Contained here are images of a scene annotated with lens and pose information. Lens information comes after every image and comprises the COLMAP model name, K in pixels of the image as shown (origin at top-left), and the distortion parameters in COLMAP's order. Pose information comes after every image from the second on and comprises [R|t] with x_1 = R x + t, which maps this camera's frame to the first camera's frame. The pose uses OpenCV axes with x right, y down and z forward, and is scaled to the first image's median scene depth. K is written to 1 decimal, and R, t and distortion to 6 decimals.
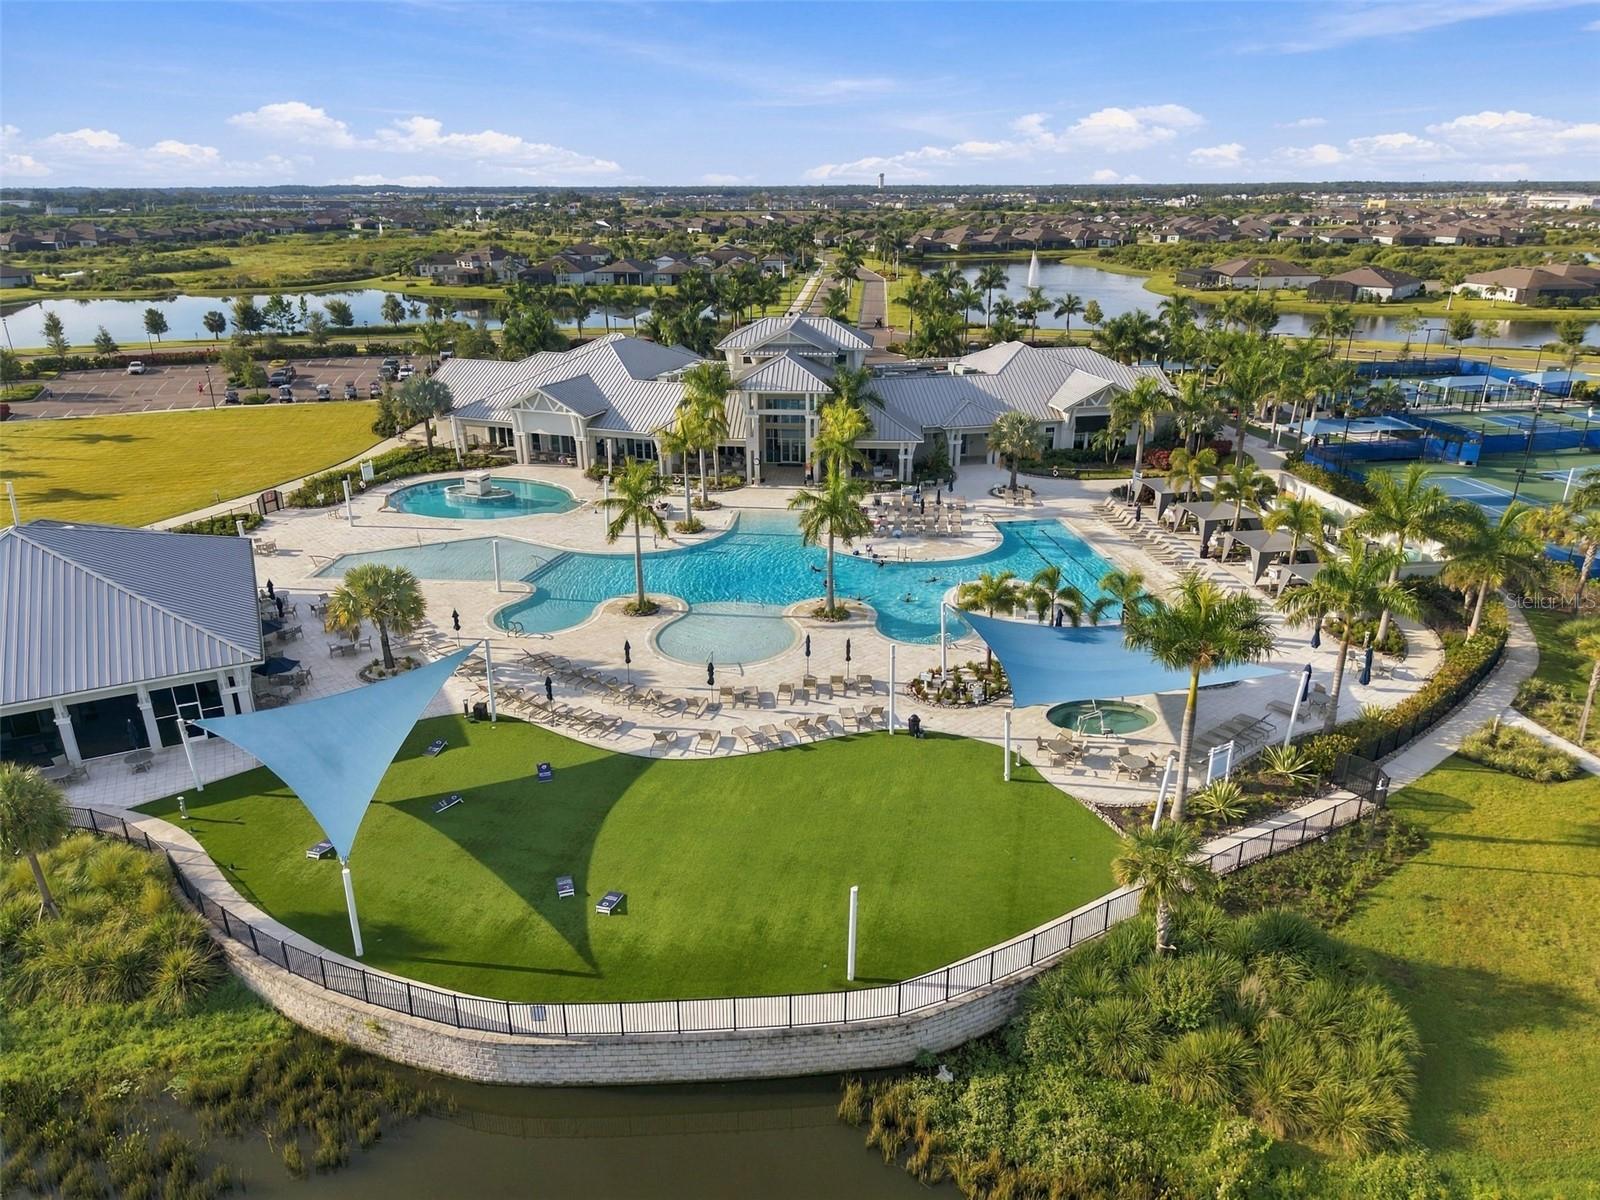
lens RADIAL K [[1121.9, 0, 800.0], [0, 1121.9, 600.0], [0, 0, 1]] dist [0.005257, 0.000023]
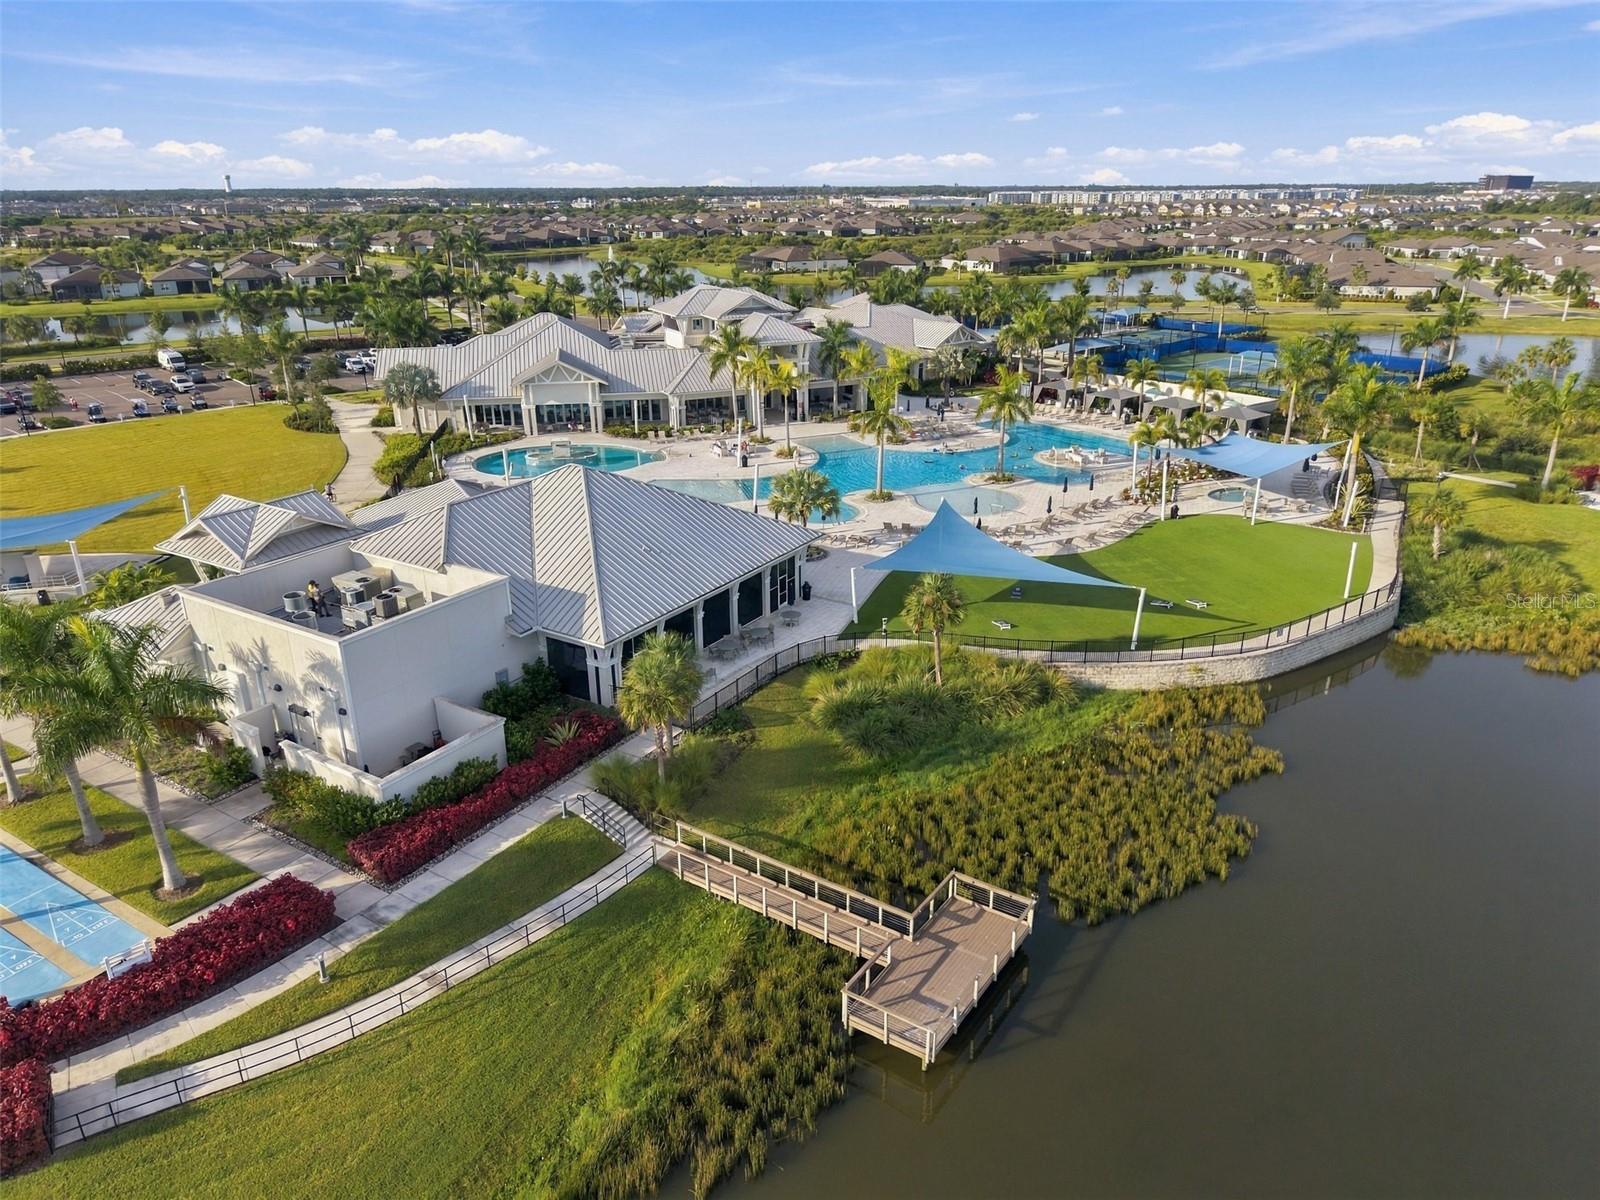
lens RADIAL K [[1091.3, 0, 800.0], [0, 1091.3, 600.0], [0, 0, 1]] dist [0.006694, 0.003877]
pose [[0.855108, -0.183264, 0.484979, -0.341339], [0.180689, 0.982136, 0.052540, 0.016629], [-0.485944, 0.042703, 0.872946, -0.032003]]
